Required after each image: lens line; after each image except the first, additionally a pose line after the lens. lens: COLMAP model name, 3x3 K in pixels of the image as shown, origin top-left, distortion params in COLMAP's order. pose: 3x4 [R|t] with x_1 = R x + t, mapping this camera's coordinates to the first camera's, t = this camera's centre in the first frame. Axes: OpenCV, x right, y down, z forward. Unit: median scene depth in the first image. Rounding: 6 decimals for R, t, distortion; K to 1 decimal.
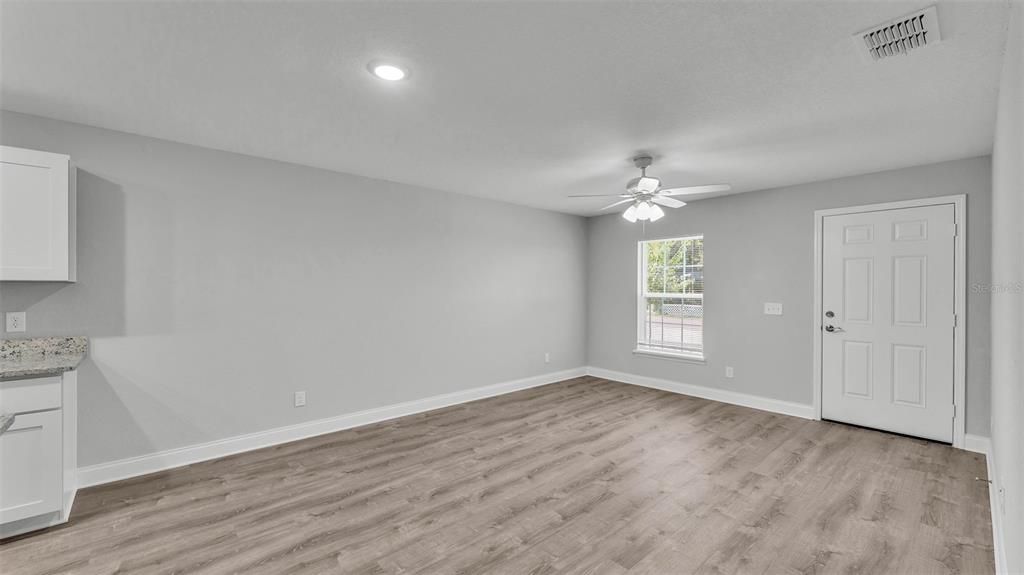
lens RADIAL K [[418.5, 0, 523.7], [0, 418.5, 287.5], [0, 0, 1]] dist [-0.000532, -0.000755]
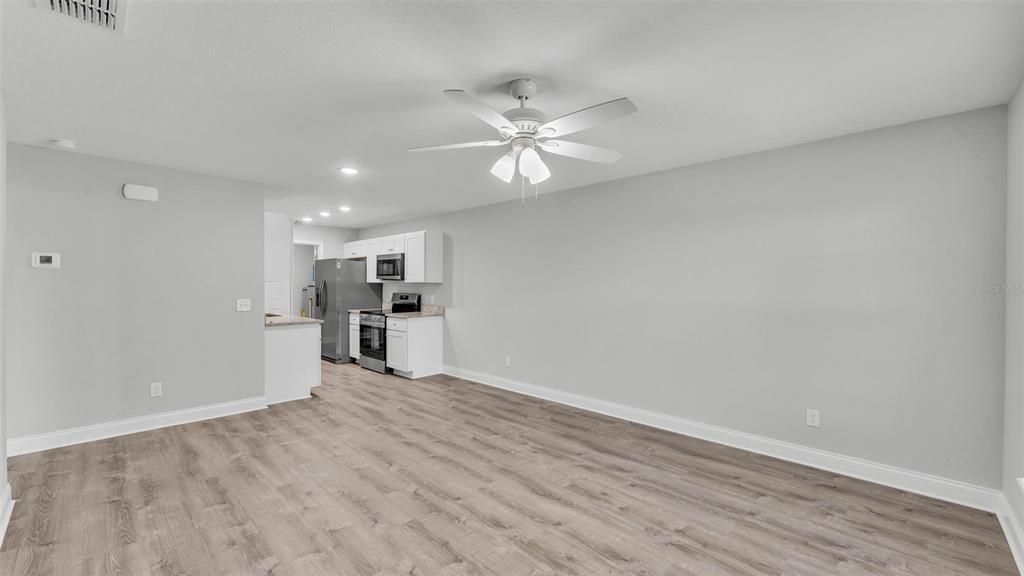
lens RADIAL K [[414.8, 0, 507.2], [0, 414.8, 289.3], [0, 0, 1]] dist [-0.000836, 0.000462]
pose [[0.044921, 0.007374, -0.998963, 0.946235], [-0.005847, 0.999958, 0.007118, 0.002461], [0.998973, 0.005522, 0.044963, 0.973250]]
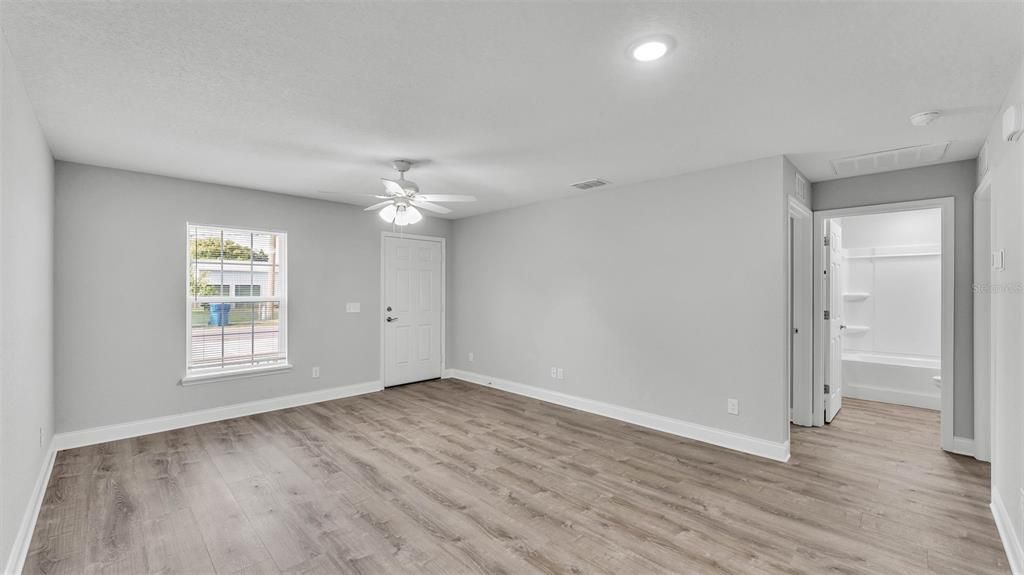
lens RADIAL K [[397.5, 0, 505.7], [0, 397.5, 288.3], [0, 0, 1]] dist [-0.000847, 0.000066]
pose [[-0.024639, 0.000242, 0.999696, -0.696327], [-0.000317, 1.000000, -0.000249, -0.004241], [-0.999696, -0.000323, -0.024639, 0.793357]]
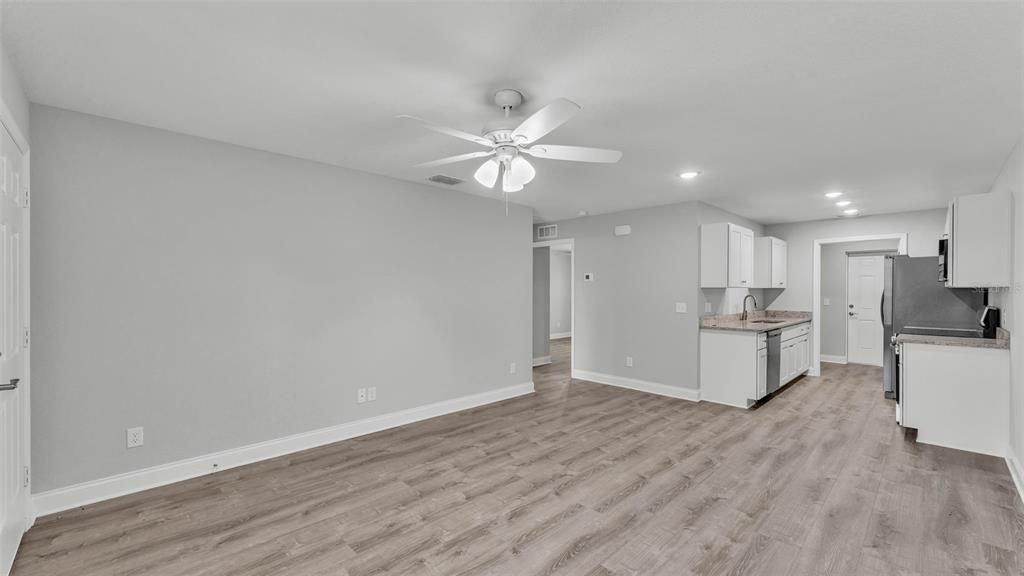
lens RADIAL K [[414.8, 0, 507.2], [0, 414.8, 289.3], [0, 0, 1]] dist [-0.000836, 0.000462]
pose [[-0.999970, -0.005794, -0.005152, 0.297248], [-0.005803, 0.999982, 0.001757, -0.000184], [0.005141, 0.001787, -0.999985, 1.701400]]
